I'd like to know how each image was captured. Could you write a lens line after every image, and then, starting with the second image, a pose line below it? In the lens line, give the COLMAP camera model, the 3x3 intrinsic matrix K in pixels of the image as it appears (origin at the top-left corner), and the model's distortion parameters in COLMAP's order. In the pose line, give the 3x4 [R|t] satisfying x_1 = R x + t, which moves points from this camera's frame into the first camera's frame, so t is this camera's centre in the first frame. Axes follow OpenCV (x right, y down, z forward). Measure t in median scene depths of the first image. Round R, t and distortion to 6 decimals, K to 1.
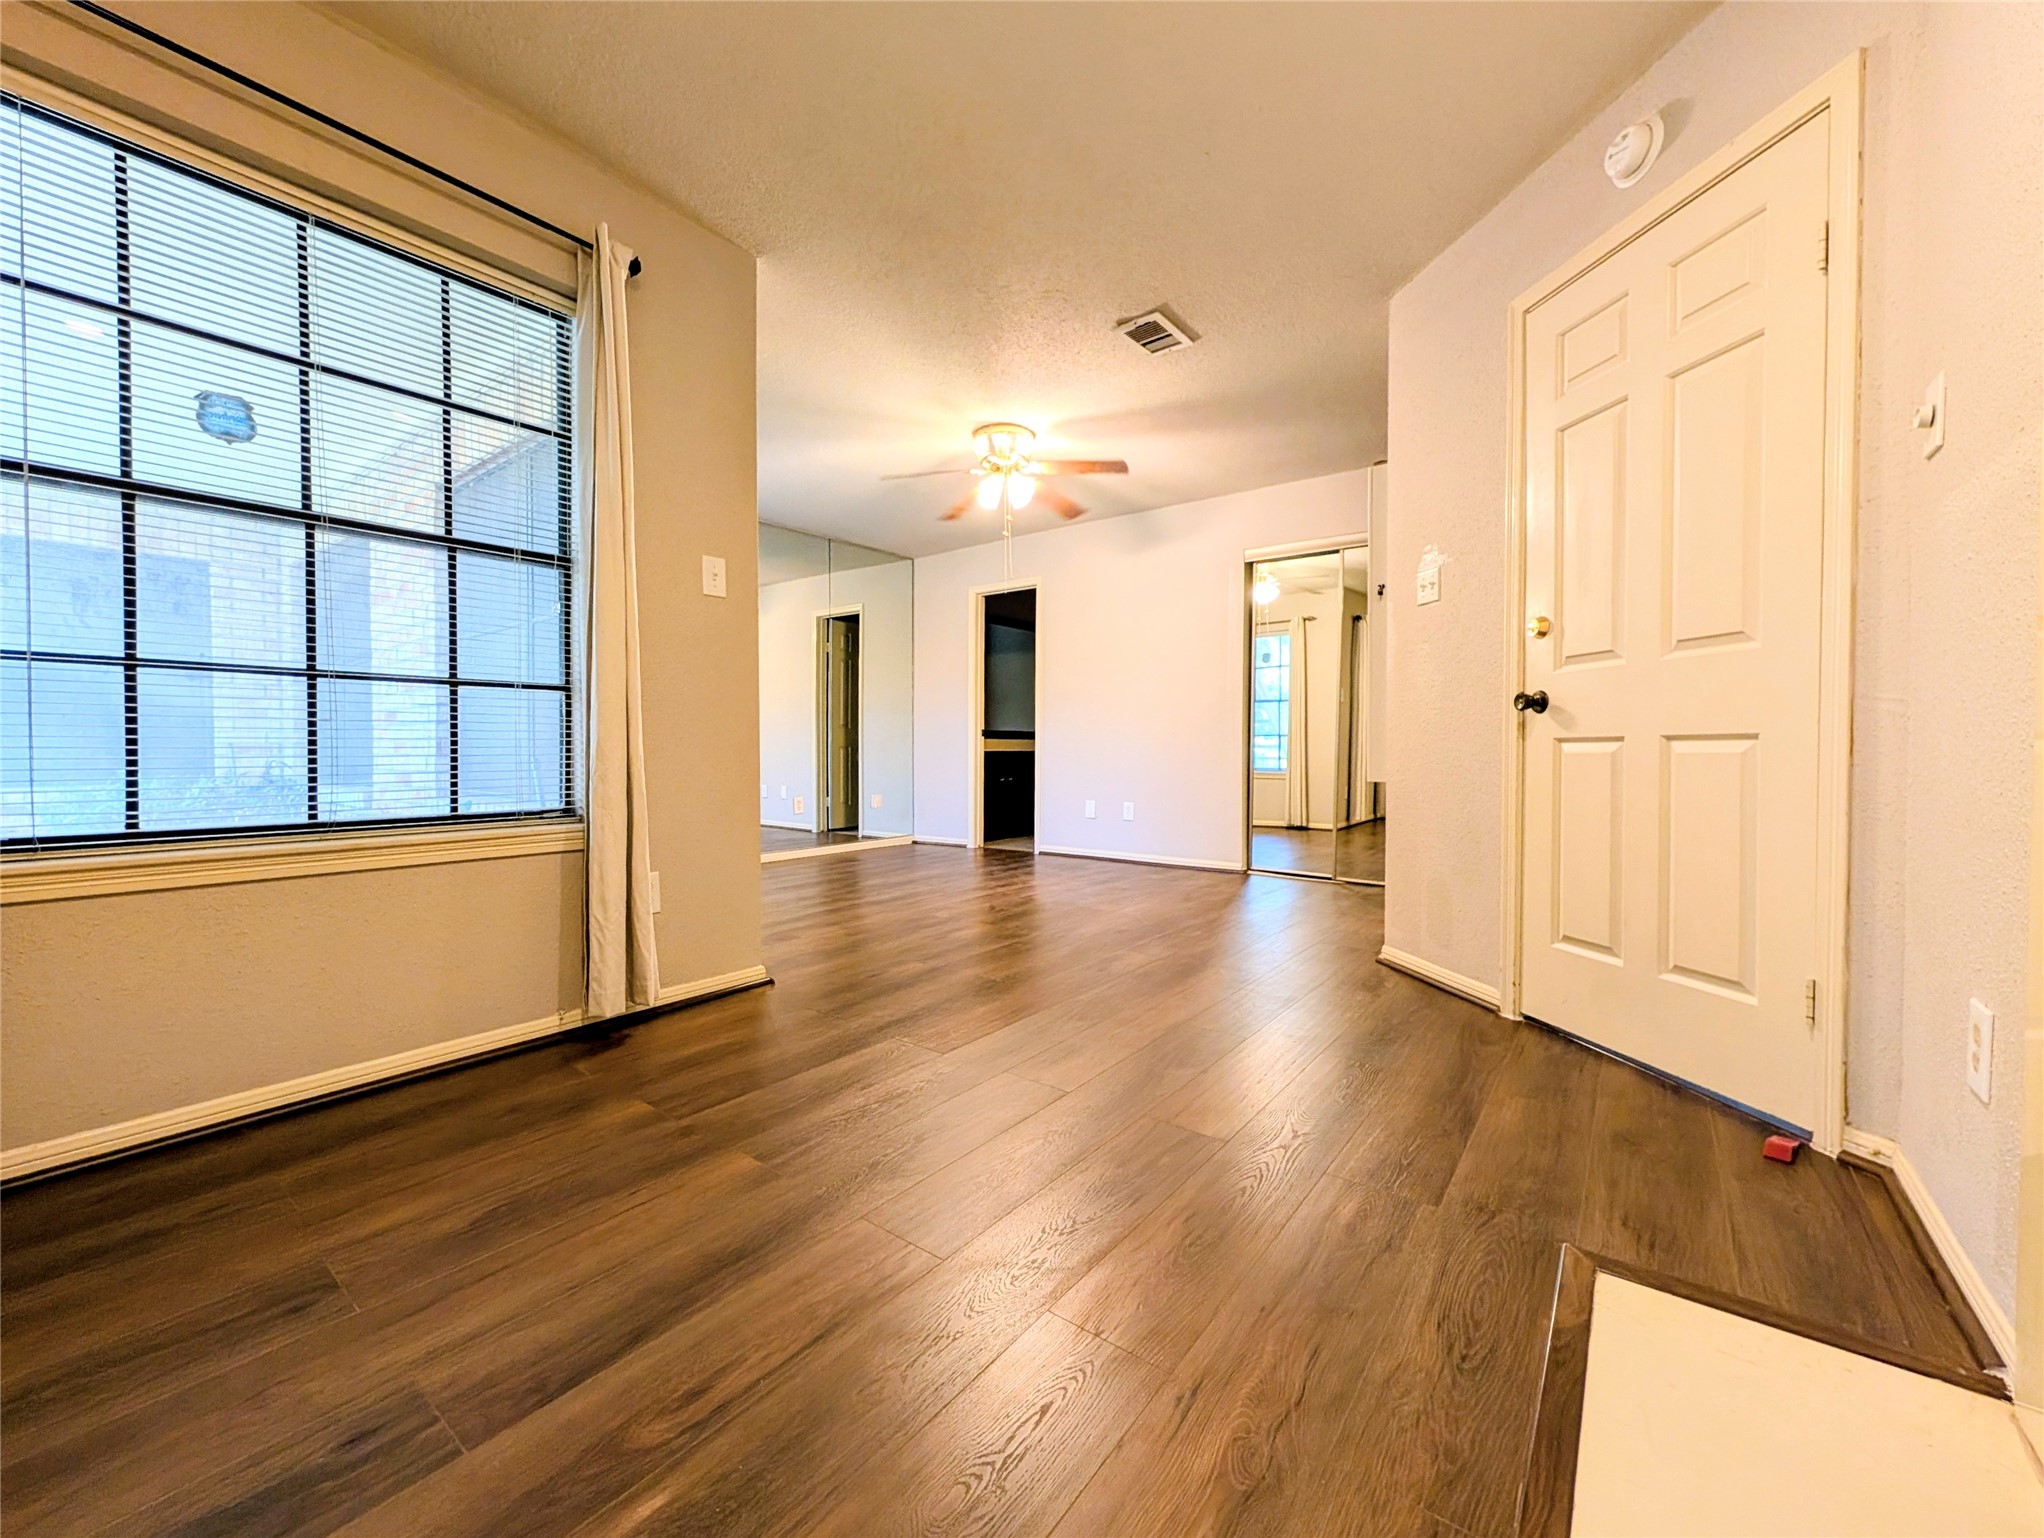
lens RADIAL K [[808.7, 0, 1020.9], [0, 808.7, 766.5], [0, 0, 1]] dist [0.000179, 0.000507]
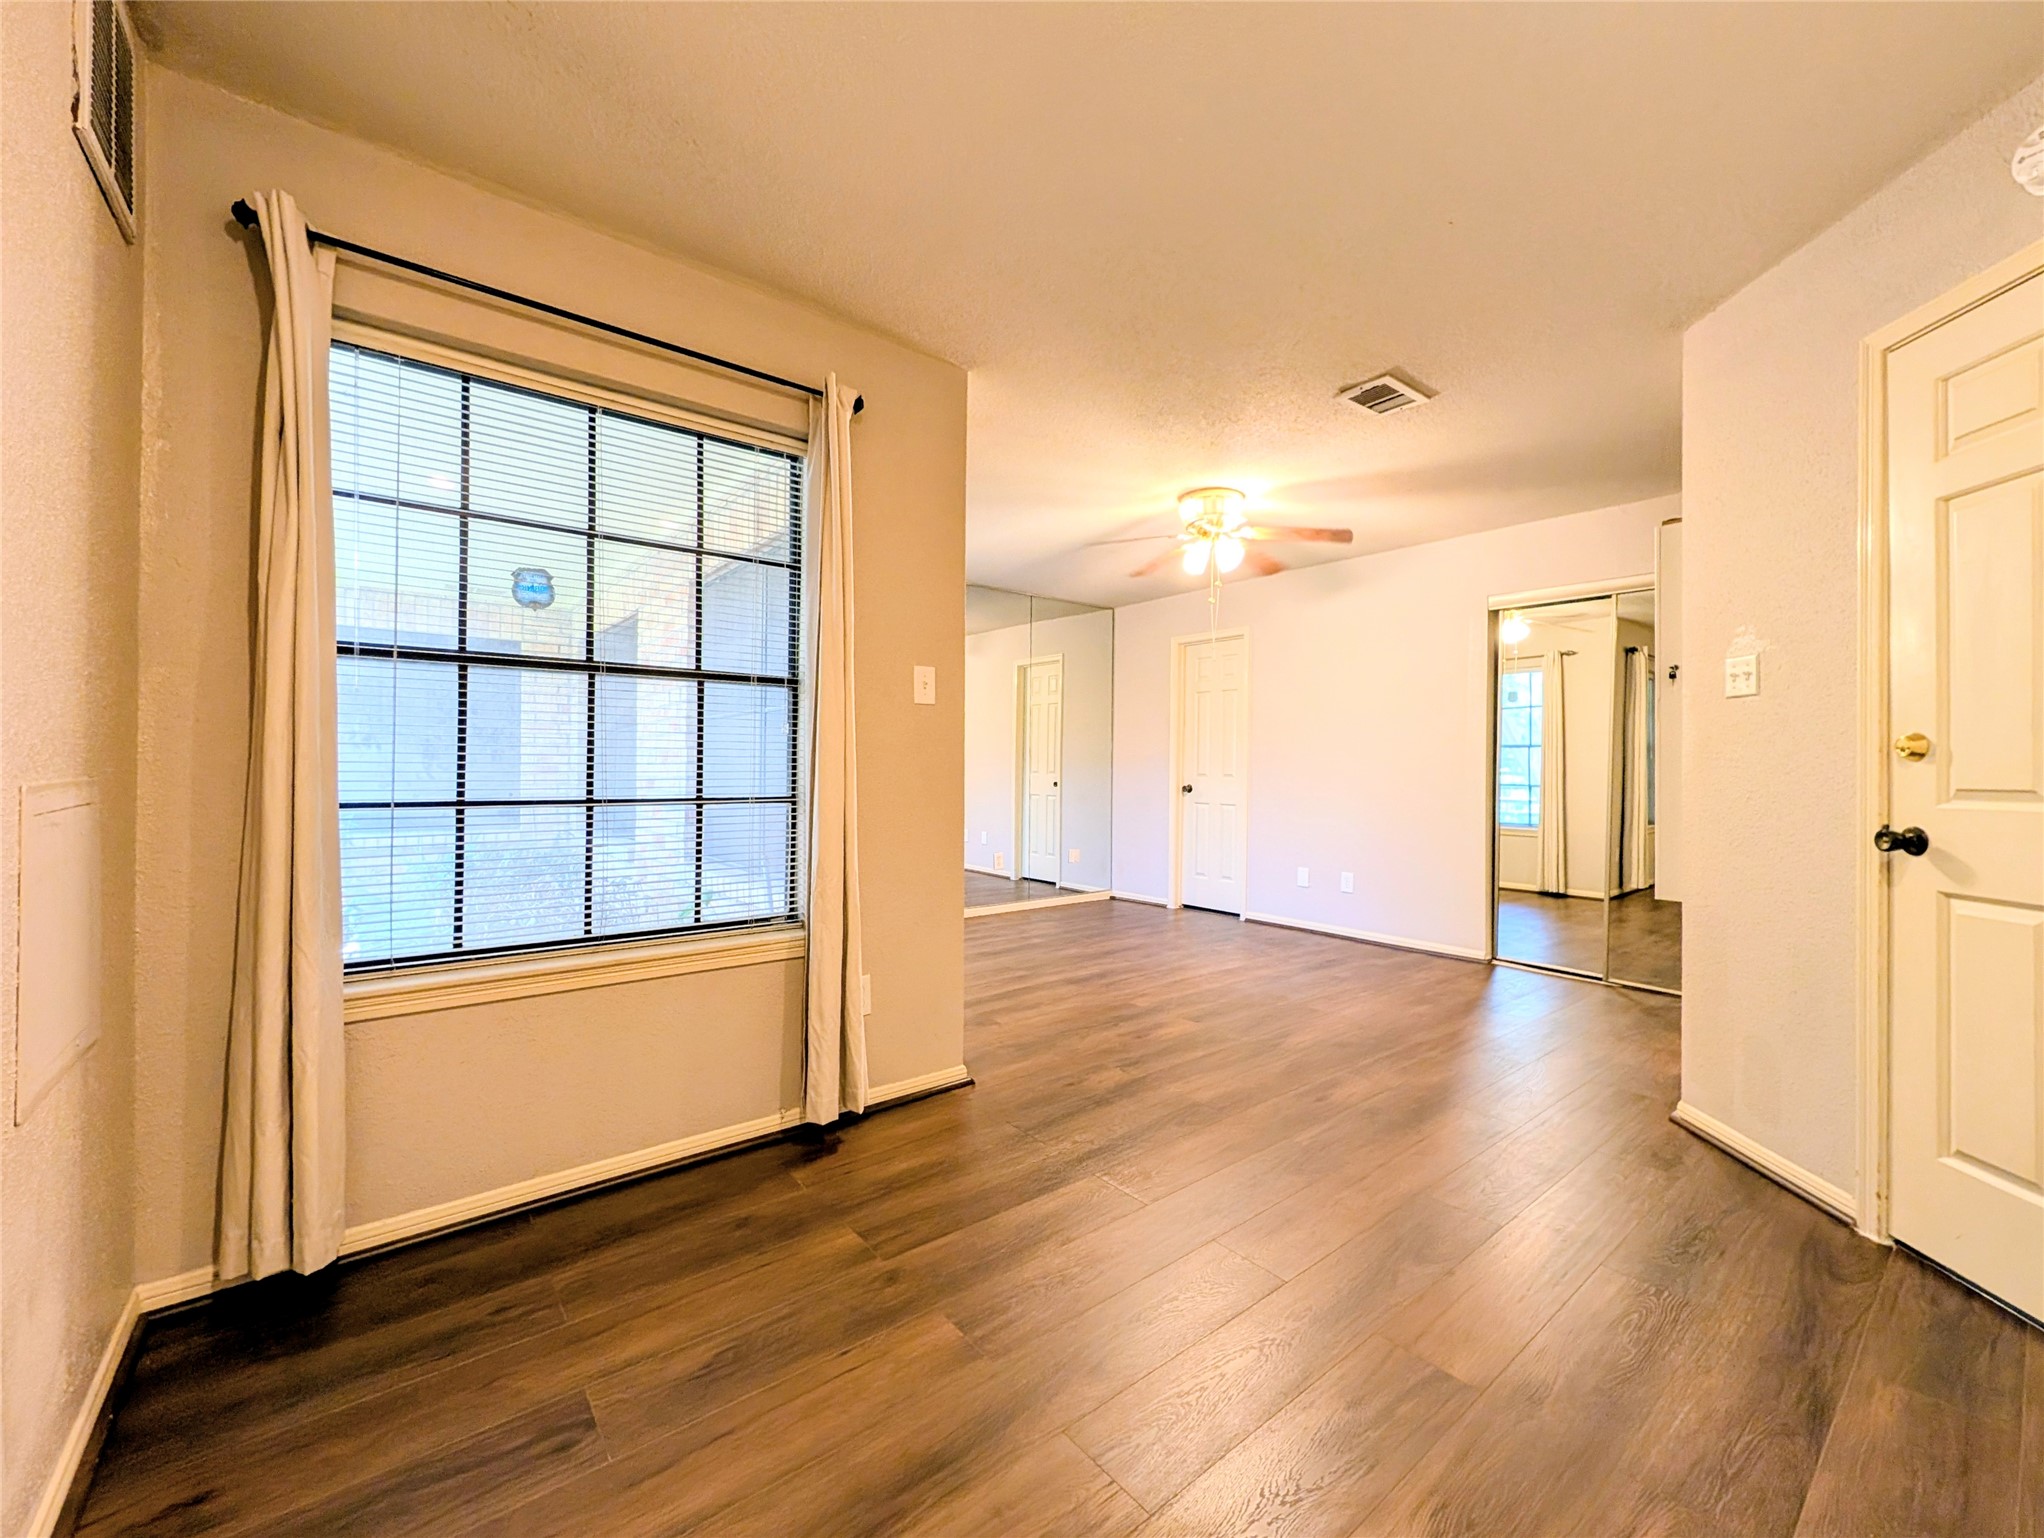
lens RADIAL K [[823.1, 0, 1020.5], [0, 823.1, 757.1], [0, 0, 1]] dist [0.000781, 0.000132]
pose [[0.971470, 0.006133, -0.237082, -0.012854], [-0.011937, 0.999663, -0.023052, -0.133776], [0.236860, 0.025224, 0.971216, 0.015222]]
